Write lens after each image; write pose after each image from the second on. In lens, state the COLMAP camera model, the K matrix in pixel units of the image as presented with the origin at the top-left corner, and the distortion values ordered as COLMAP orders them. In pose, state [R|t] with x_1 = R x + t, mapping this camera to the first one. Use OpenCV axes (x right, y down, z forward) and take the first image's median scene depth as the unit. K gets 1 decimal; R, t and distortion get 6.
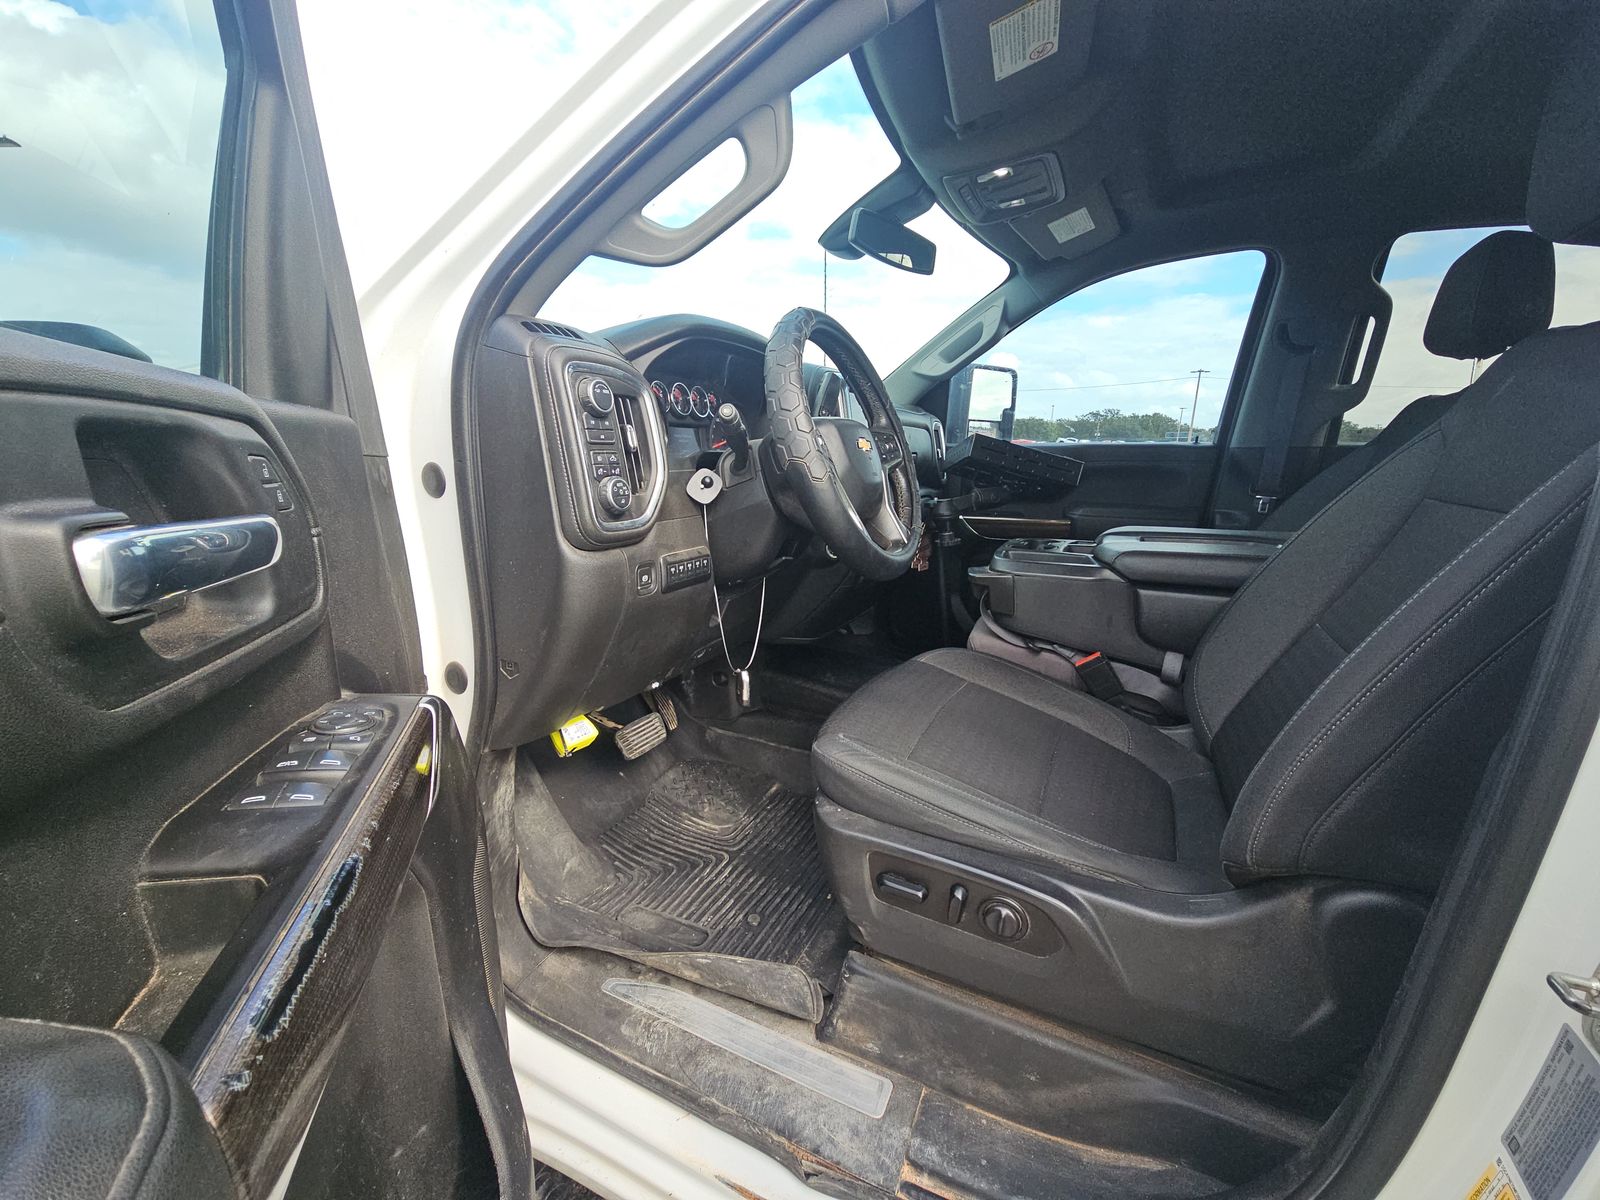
lens RADIAL K [[649.8, 0, 807.9], [0, 649.8, 604.6], [0, 0, 1]] dist [0.008637, -0.009365]
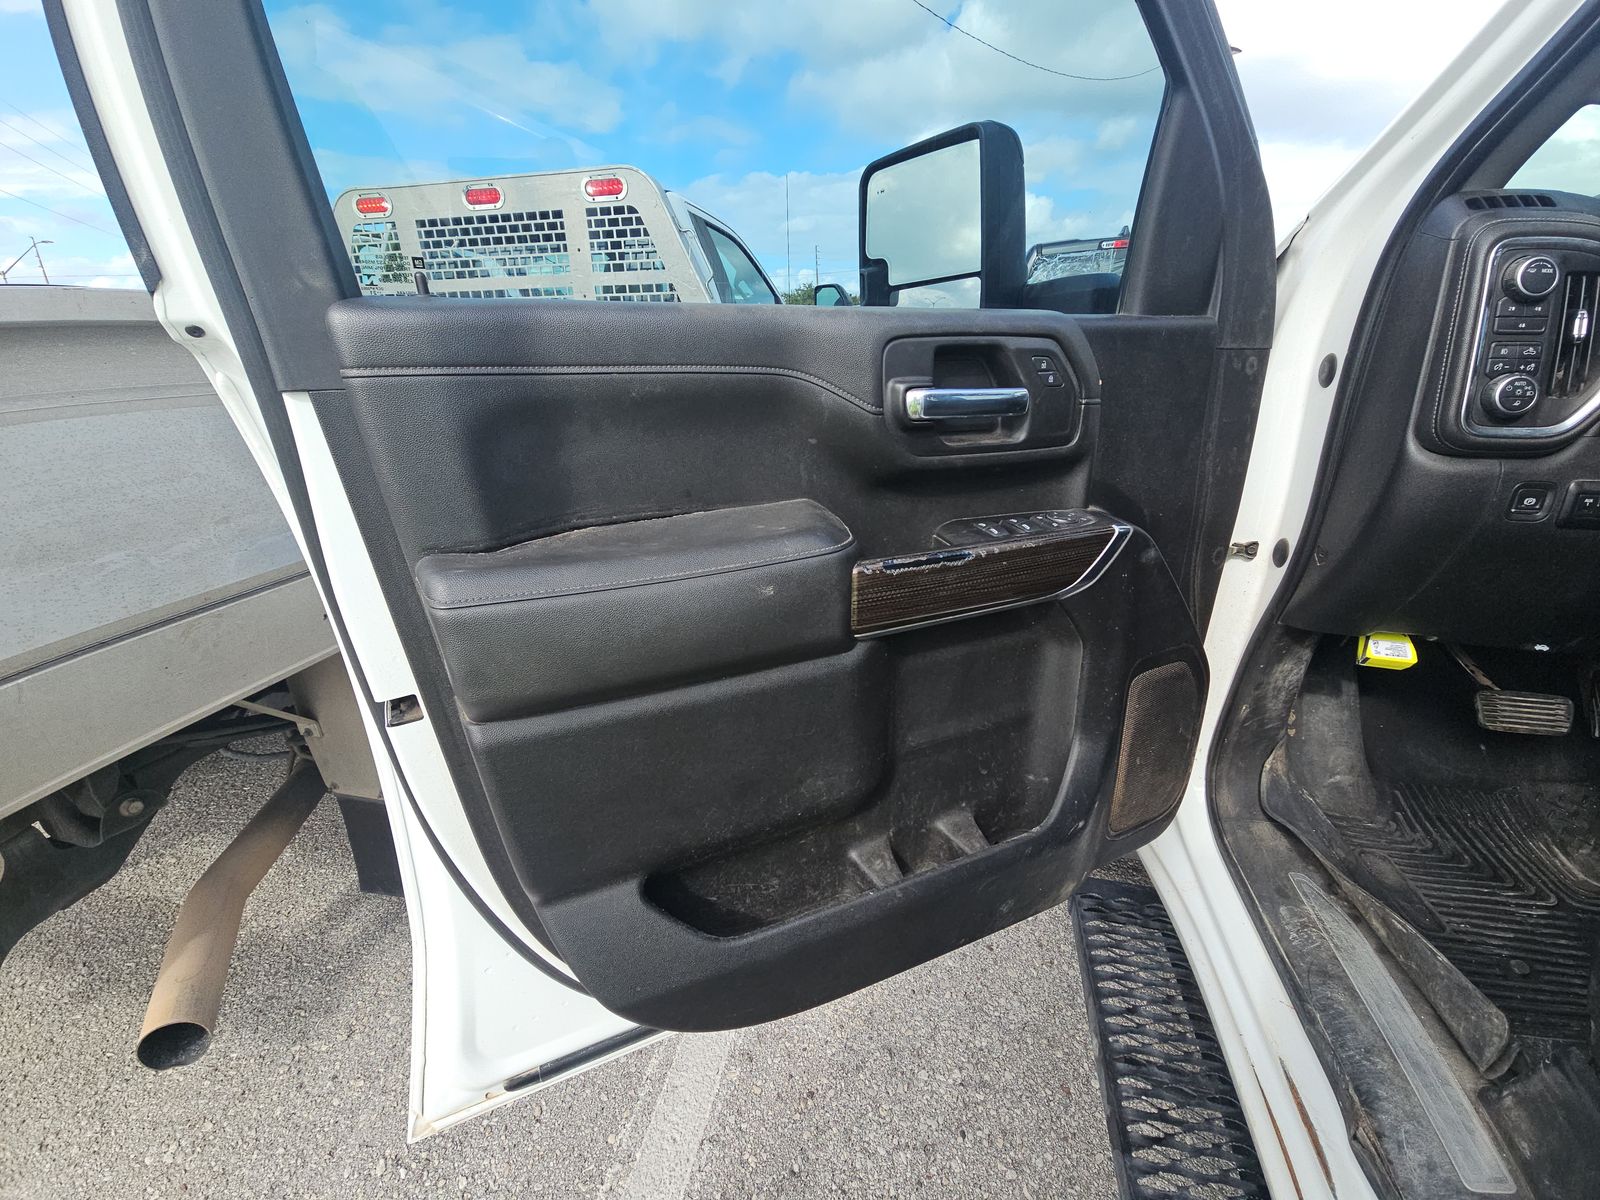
lens RADIAL K [[641.7, 0, 800.0], [0, 641.7, 600.0], [0, 0, 1]] dist [0.000408, -0.014786]
pose [[0.225716, 0.338143, -0.913626, 0.303410], [-0.175746, 0.936575, 0.303218, -0.000710], [0.958209, 0.092125, 0.270828, -0.085090]]
